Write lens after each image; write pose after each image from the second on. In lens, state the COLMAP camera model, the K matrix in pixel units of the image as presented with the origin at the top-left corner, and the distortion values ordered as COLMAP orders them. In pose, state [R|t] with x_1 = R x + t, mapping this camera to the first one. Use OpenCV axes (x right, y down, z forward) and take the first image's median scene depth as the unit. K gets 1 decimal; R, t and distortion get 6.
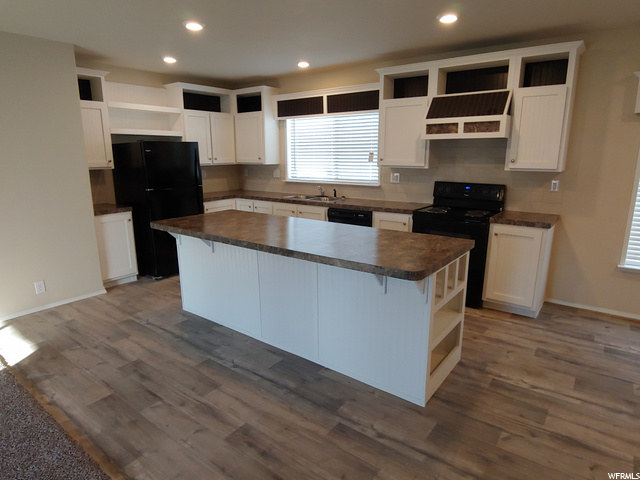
lens RADIAL K [[390.7, 0, 320.0], [0, 390.7, 240.0], [0, 0, 1]] dist [-0.007220, -0.001828]
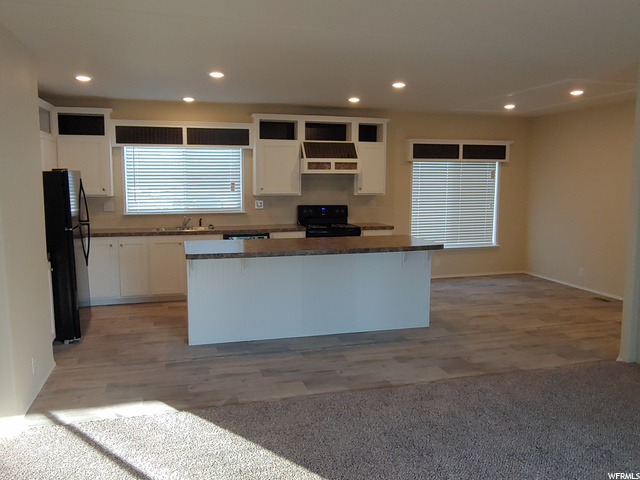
lens RADIAL K [[512.2, 0, 320.0], [0, 512.2, 240.0], [0, 0, 1]] dist [-0.007835, -0.005052]
pose [[0.598855, -0.090236, 0.795758, -1.152854], [0.171505, 0.985030, -0.017368, 0.000393], [-0.782278, 0.146877, 0.605366, -0.044759]]
